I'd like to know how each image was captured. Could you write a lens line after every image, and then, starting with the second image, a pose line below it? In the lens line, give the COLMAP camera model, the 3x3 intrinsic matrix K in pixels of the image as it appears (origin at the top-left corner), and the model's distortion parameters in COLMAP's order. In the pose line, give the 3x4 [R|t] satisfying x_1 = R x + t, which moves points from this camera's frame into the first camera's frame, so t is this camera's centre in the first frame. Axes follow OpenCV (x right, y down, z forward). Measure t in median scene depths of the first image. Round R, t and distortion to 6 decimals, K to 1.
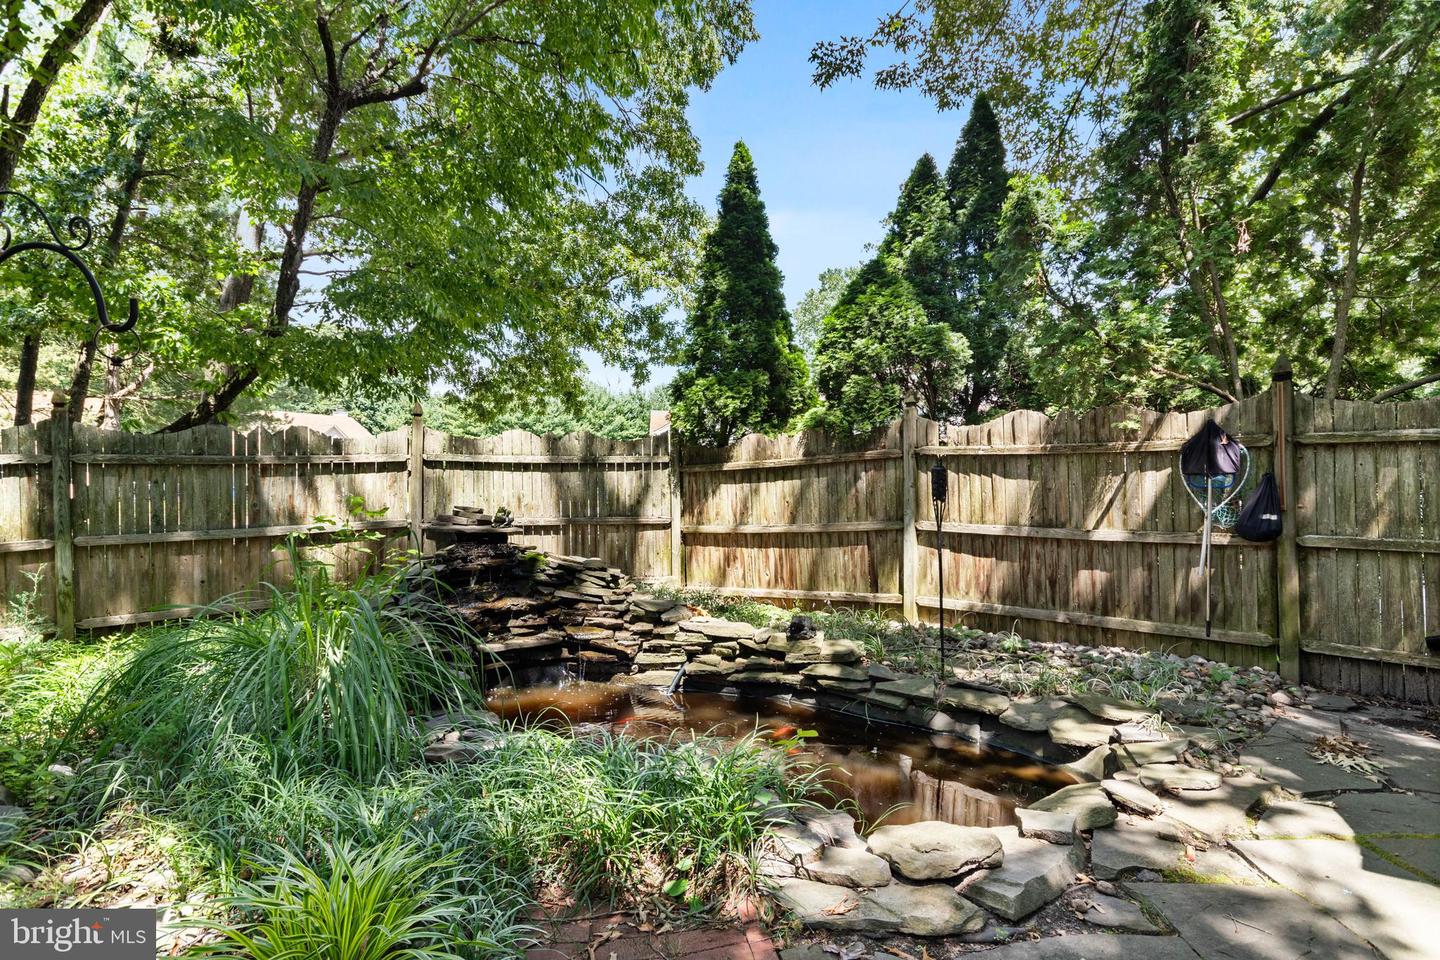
lens RADIAL K [[713.1, 0, 719.2], [0, 713.1, 471.3], [0, 0, 1]] dist [-0.000106, 0.000238]
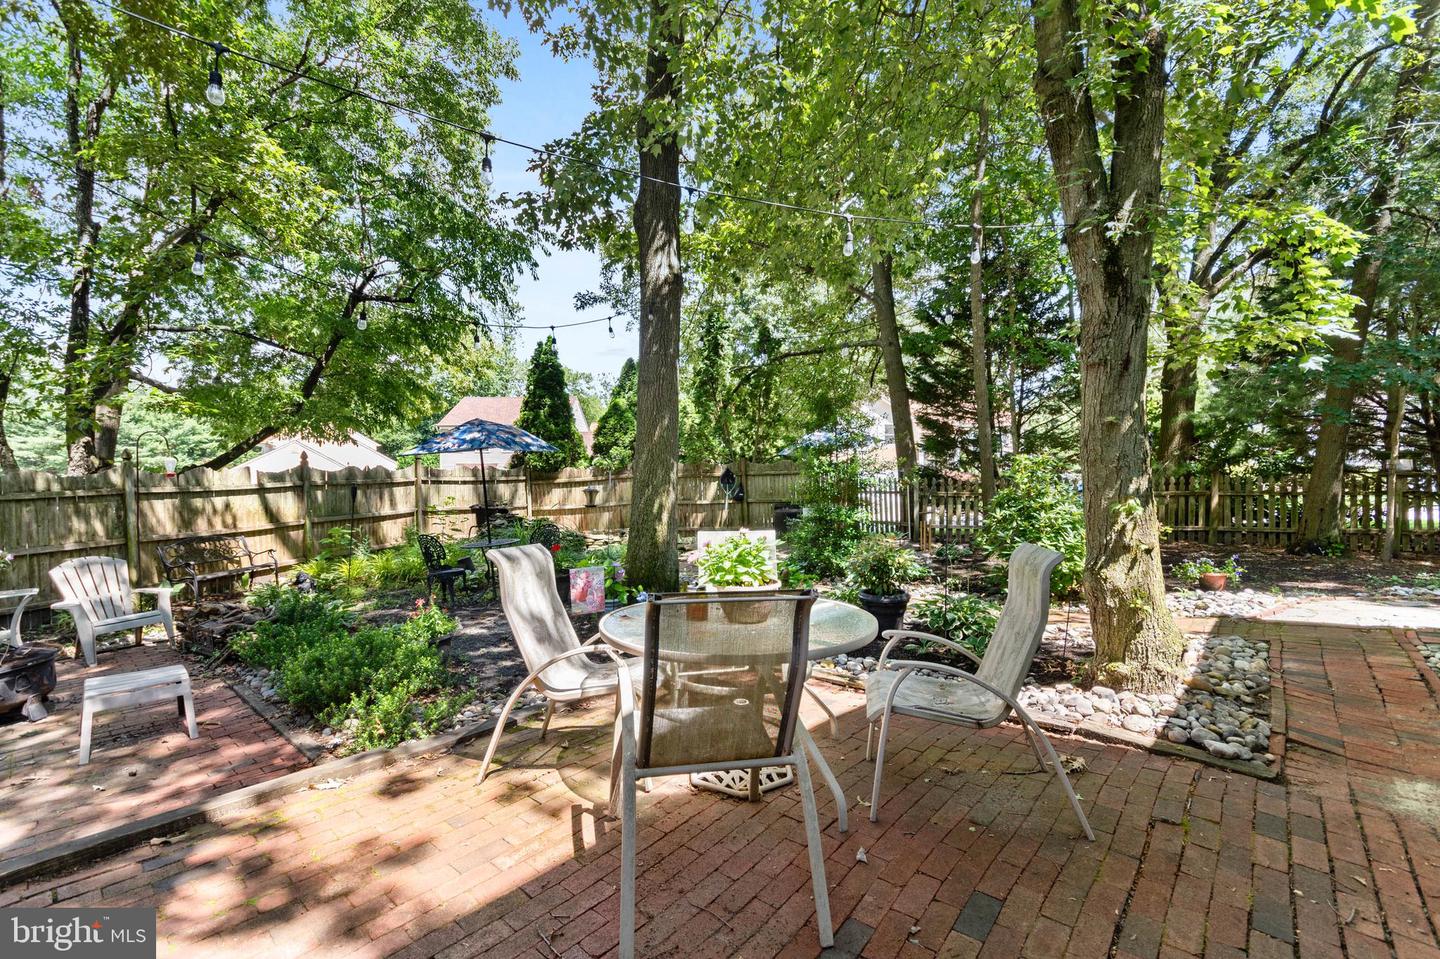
lens RADIAL K [[641.1, 0, 723.3], [0, 641.1, 507.7], [0, 0, 1]] dist [0.002213, 0.000390]
pose [[0.807237, -0.037789, 0.589016, -0.824532], [0.007017, 0.998492, 0.054444, -0.031894], [-0.590185, -0.039816, 0.806285, -1.069326]]
